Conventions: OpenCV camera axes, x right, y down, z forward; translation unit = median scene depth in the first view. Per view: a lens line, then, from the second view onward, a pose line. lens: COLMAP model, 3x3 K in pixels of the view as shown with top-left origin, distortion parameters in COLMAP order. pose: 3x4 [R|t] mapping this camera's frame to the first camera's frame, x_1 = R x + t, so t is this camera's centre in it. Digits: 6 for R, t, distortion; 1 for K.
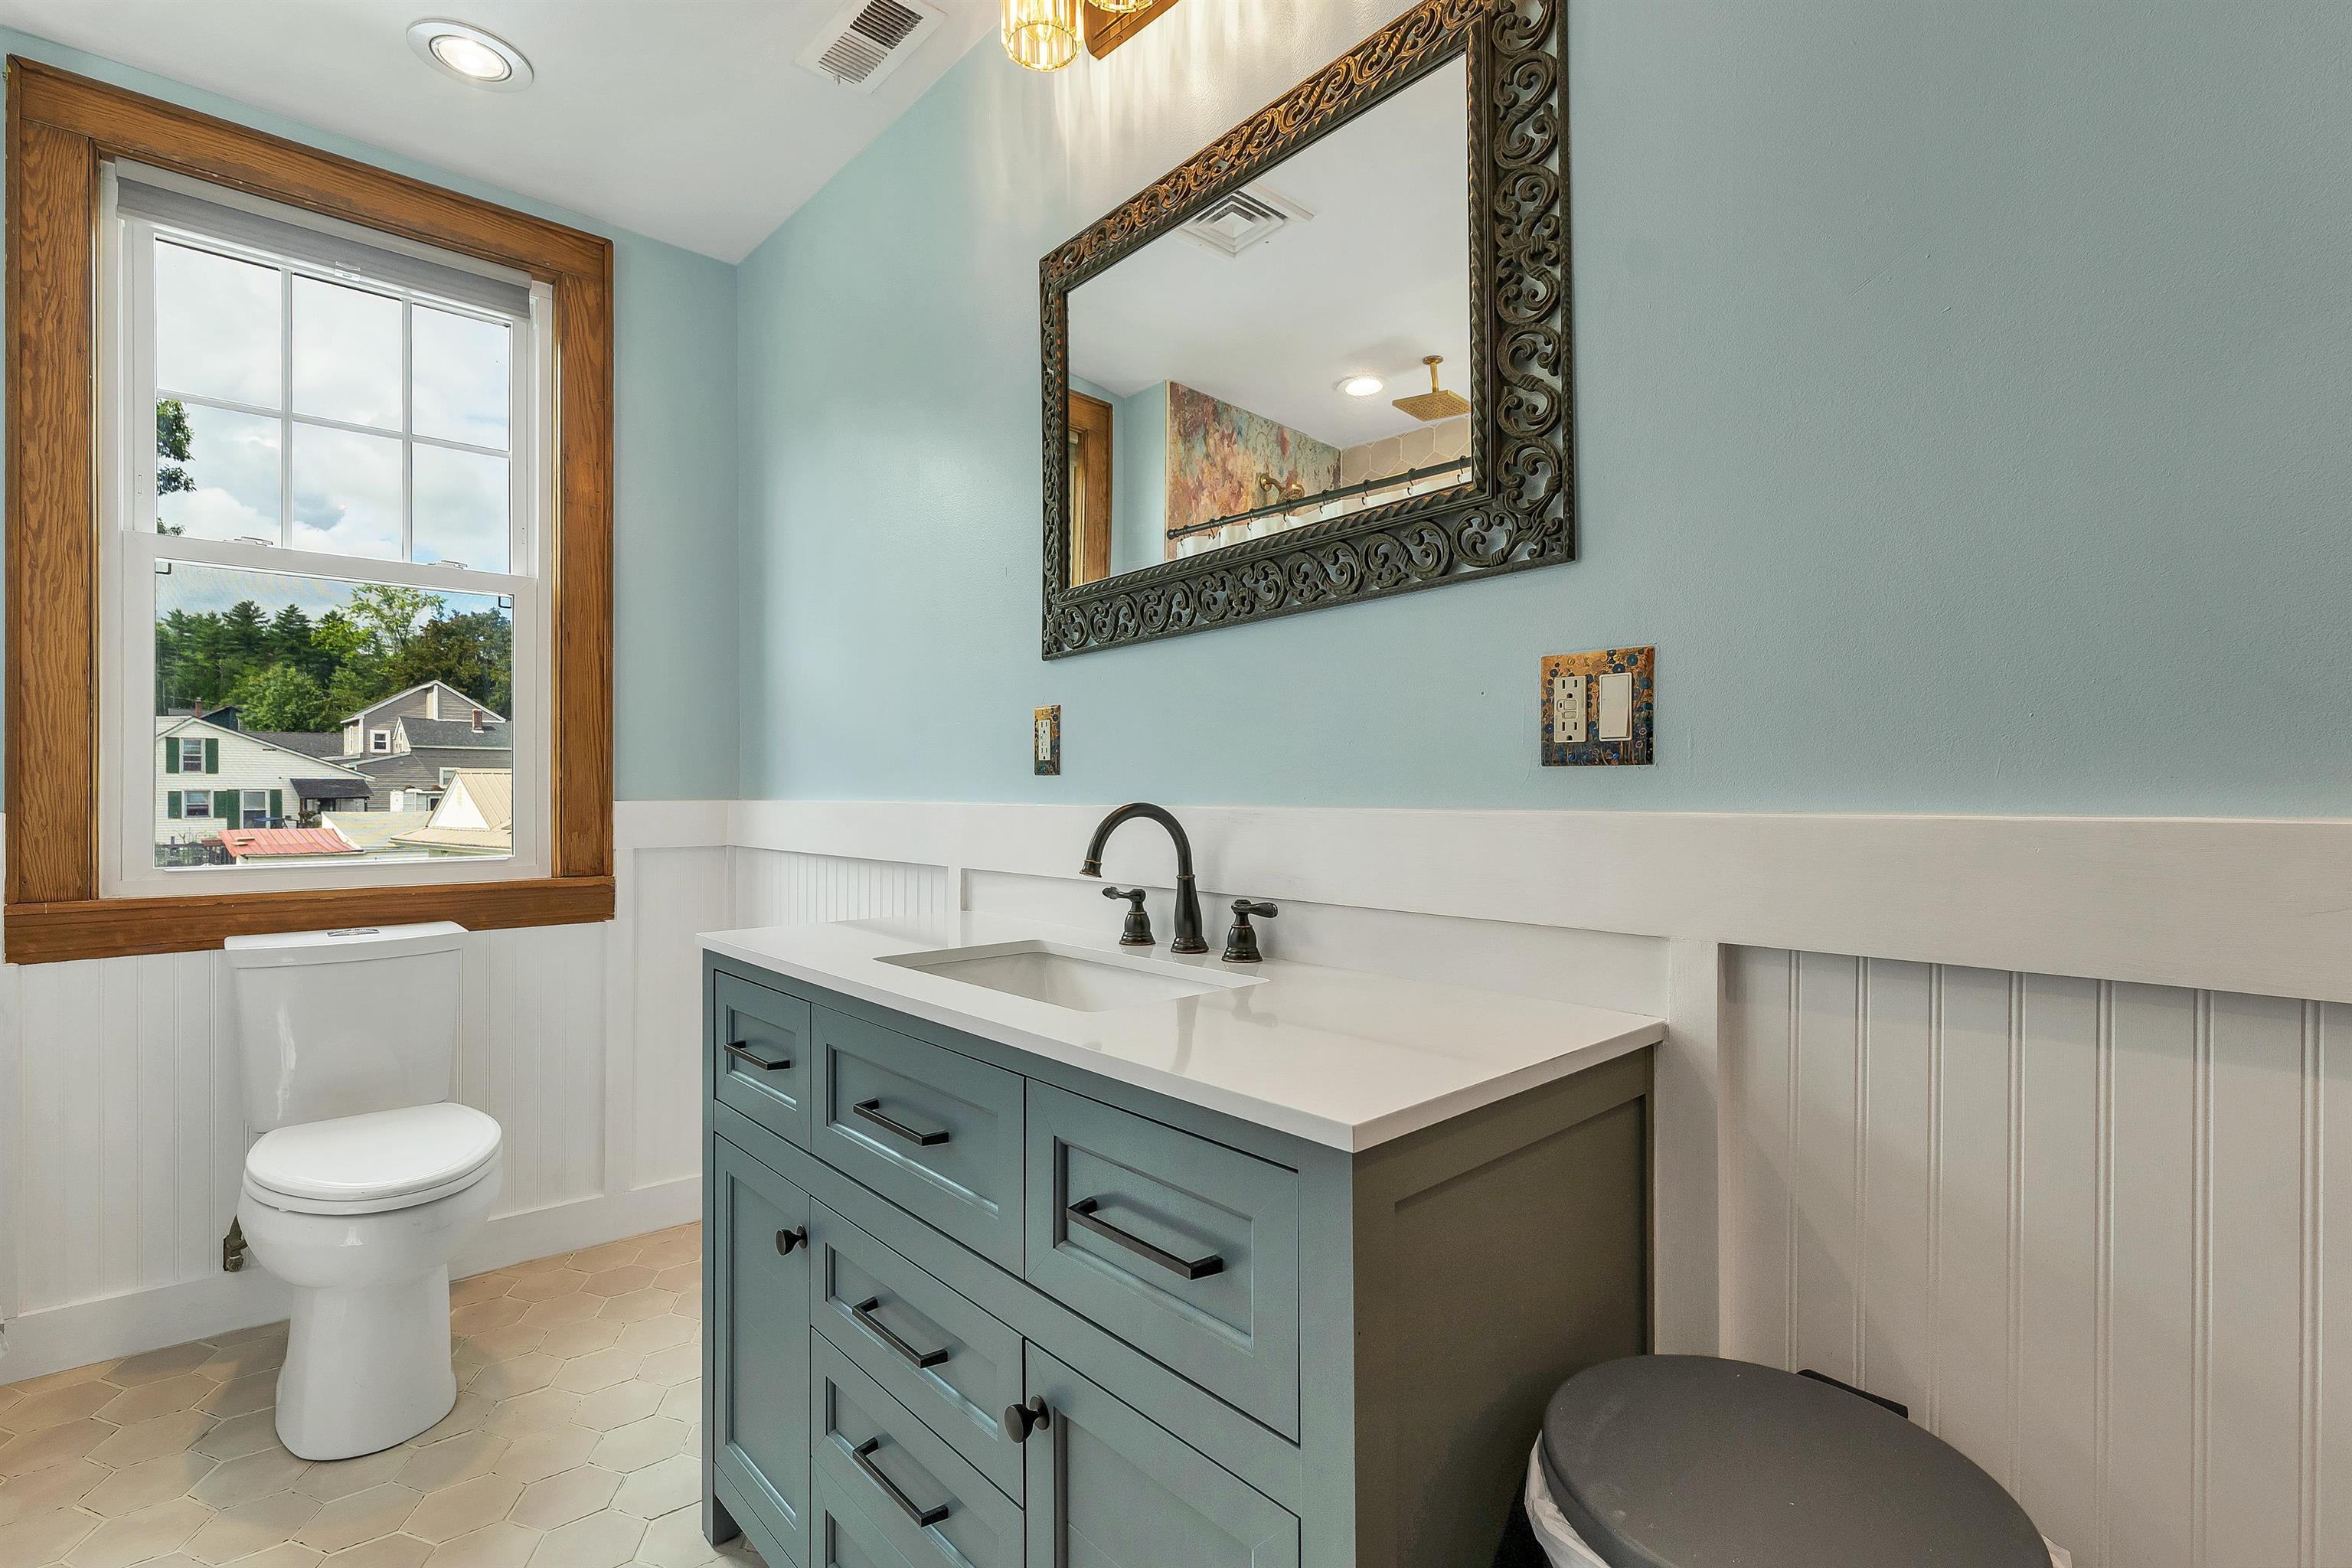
lens RADIAL K [[1061.2, 0, 1171.5], [0, 1061.2, 784.9], [0, 0, 1]] dist [0.000365, 0.000704]
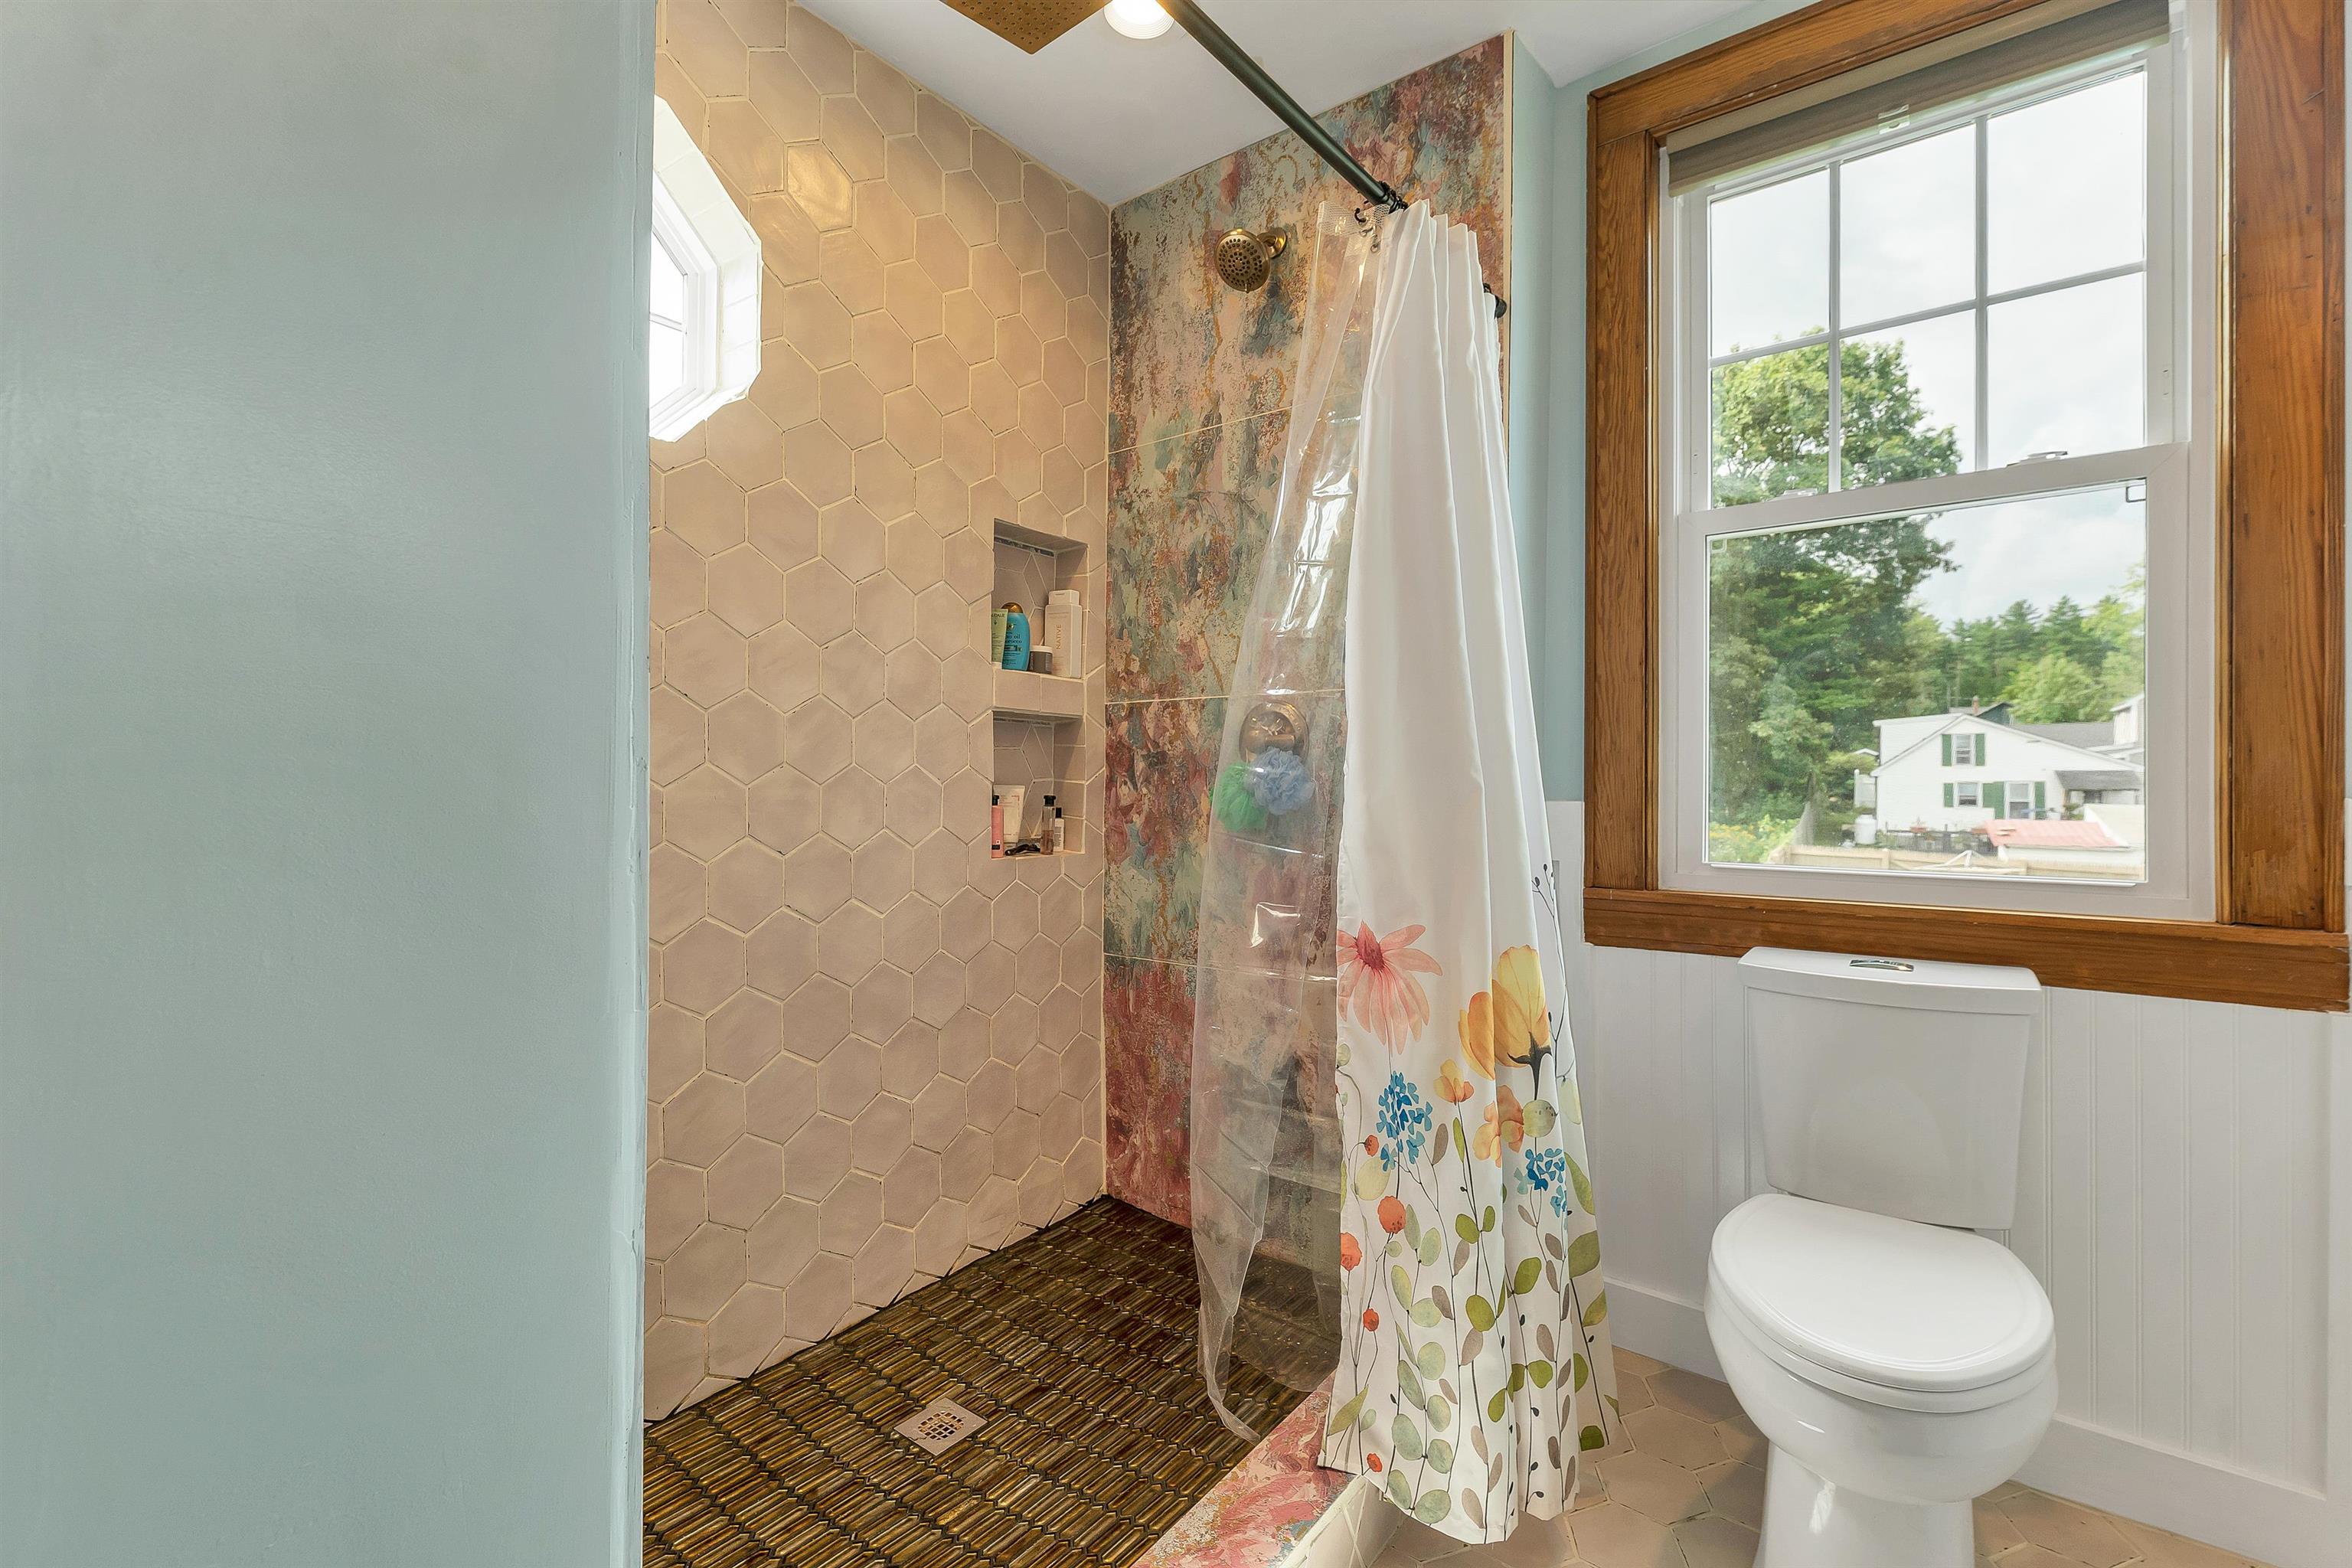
lens RADIAL K [[1061.2, 0, 1171.5], [0, 1061.2, 784.9], [0, 0, 1]] dist [0.000365, 0.000704]
pose [[0.180133, 0.001406, -0.983641, -0.117778], [0.006289, 0.999977, 0.002581, 0.003578], [0.983622, -0.006651, 0.180120, 0.392033]]
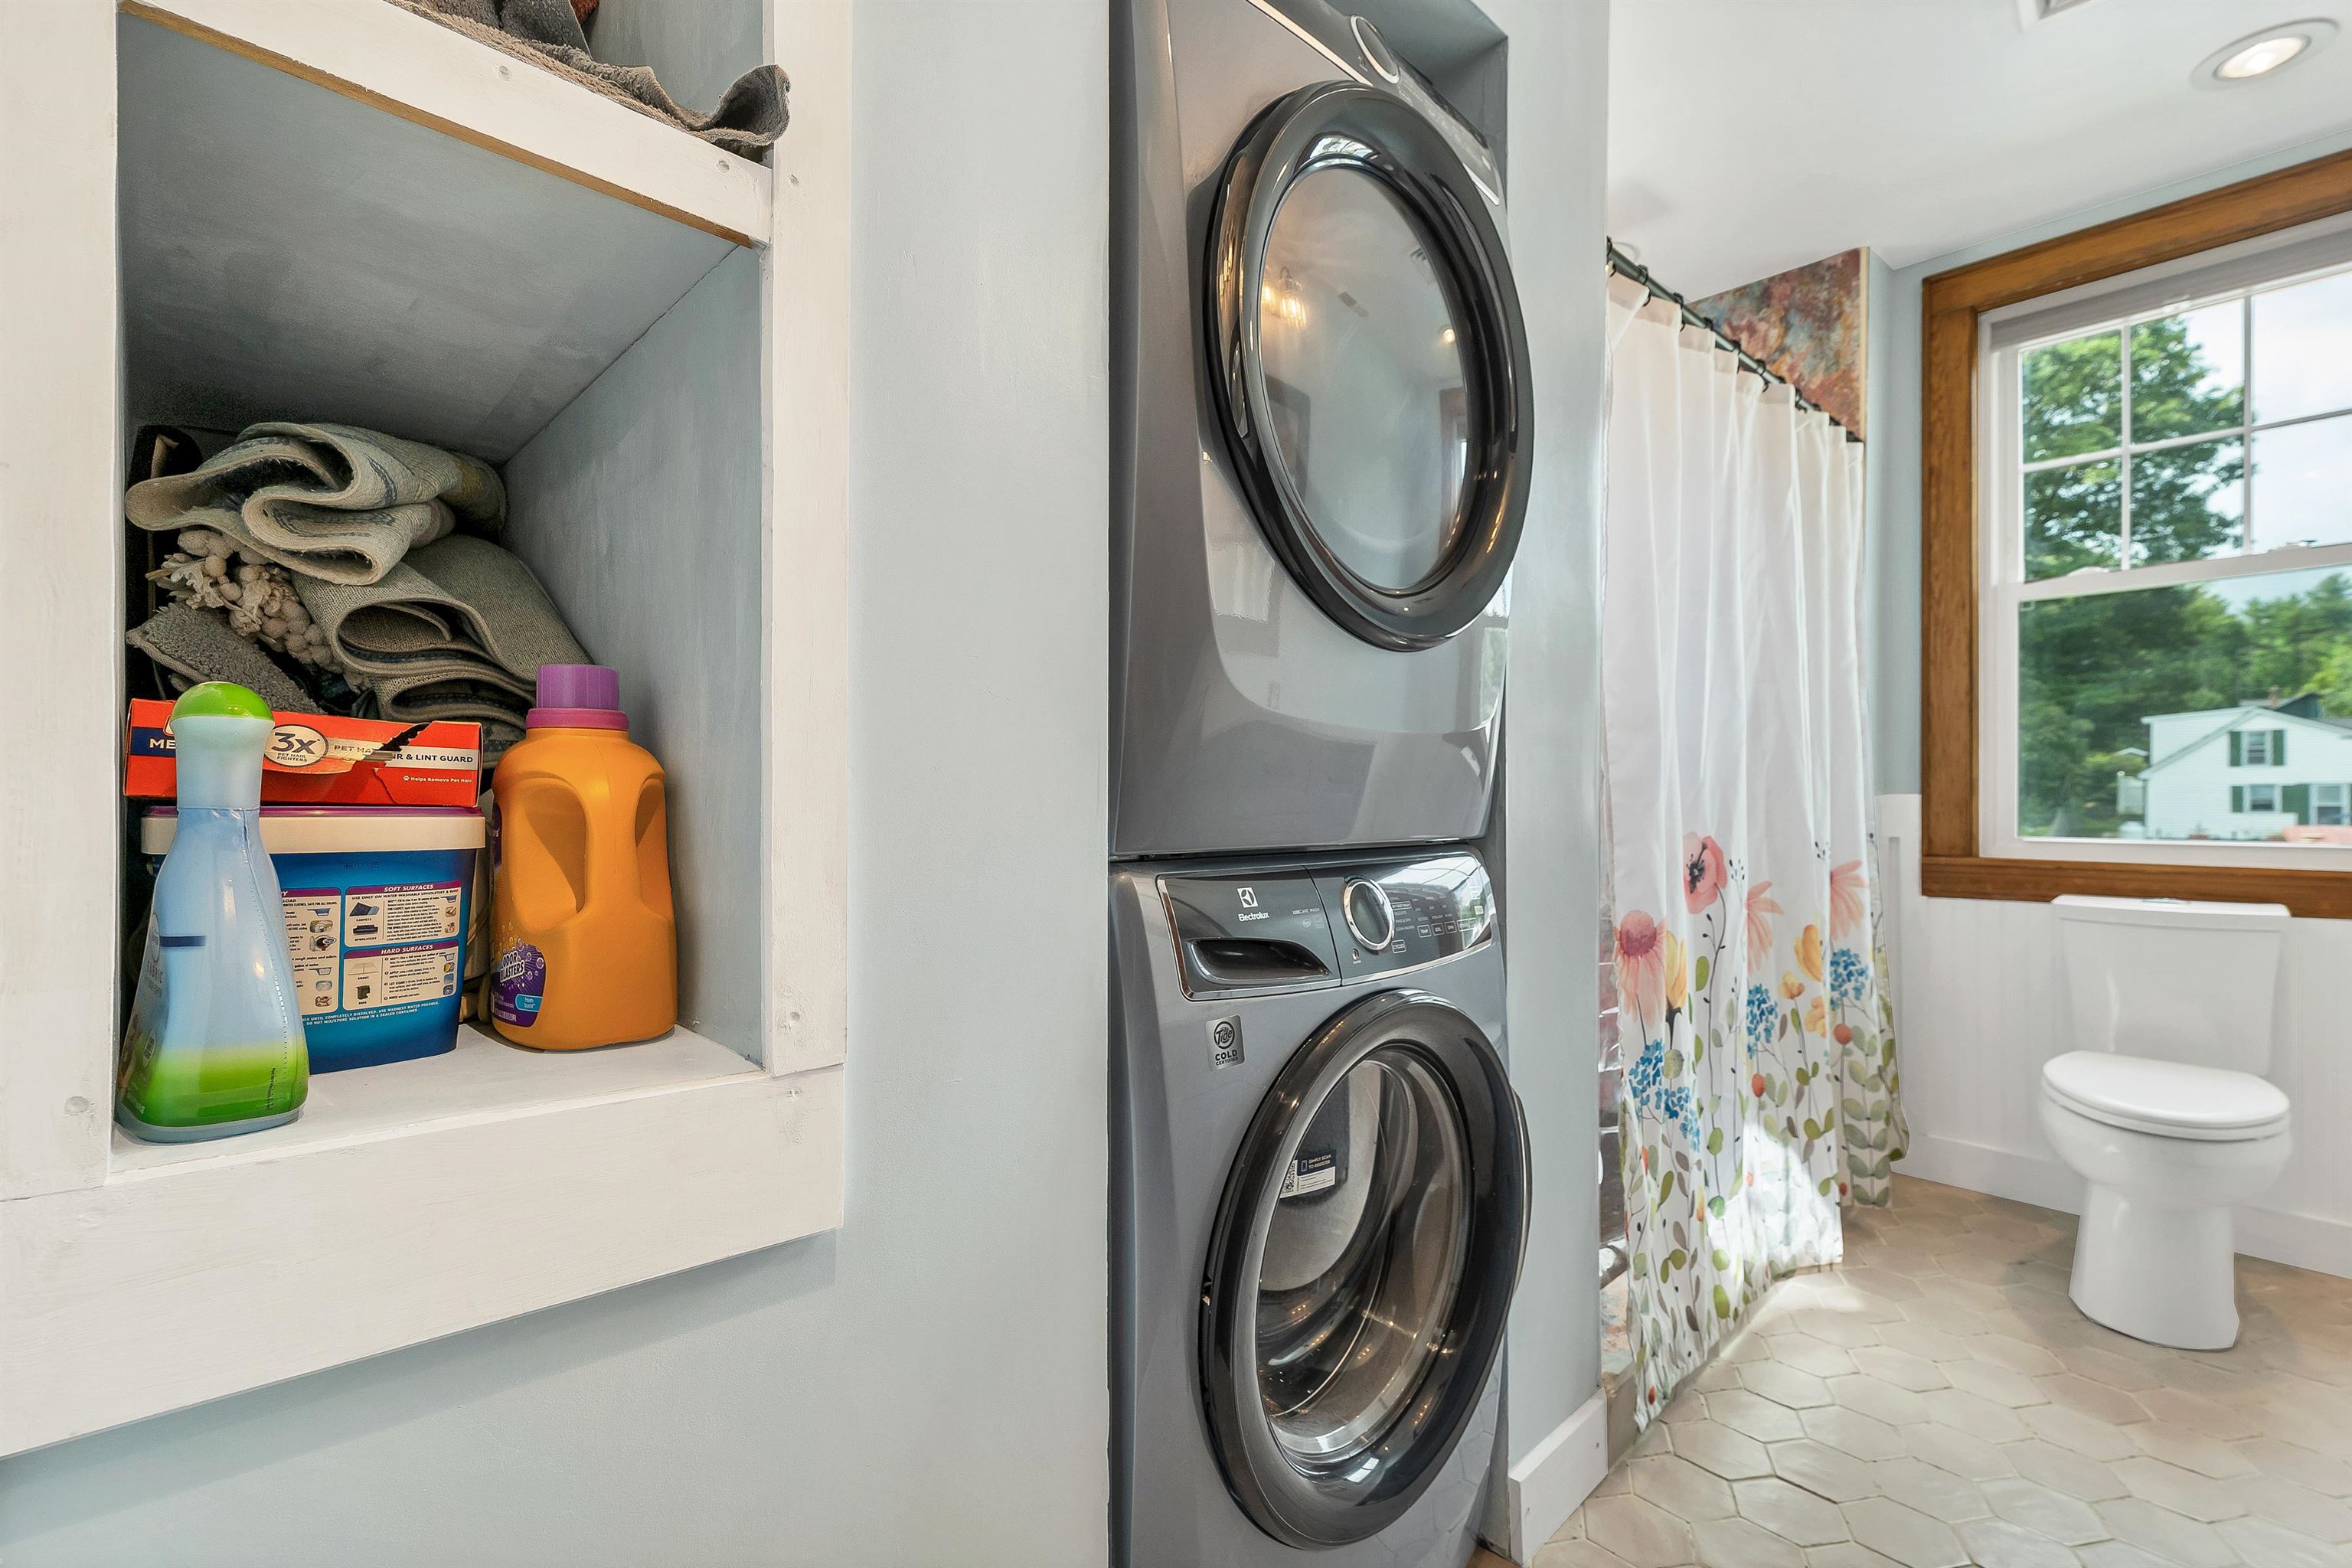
lens RADIAL K [[1047.0, 0, 1181.4], [0, 1047.0, 804.5], [0, 0, 1]] dist [0.002220, 0.000576]
pose [[0.024440, 0.010428, -0.999647, 0.340417], [0.013277, 0.999854, 0.010755, 0.010694], [0.999613, -0.013535, 0.024298, -0.069689]]
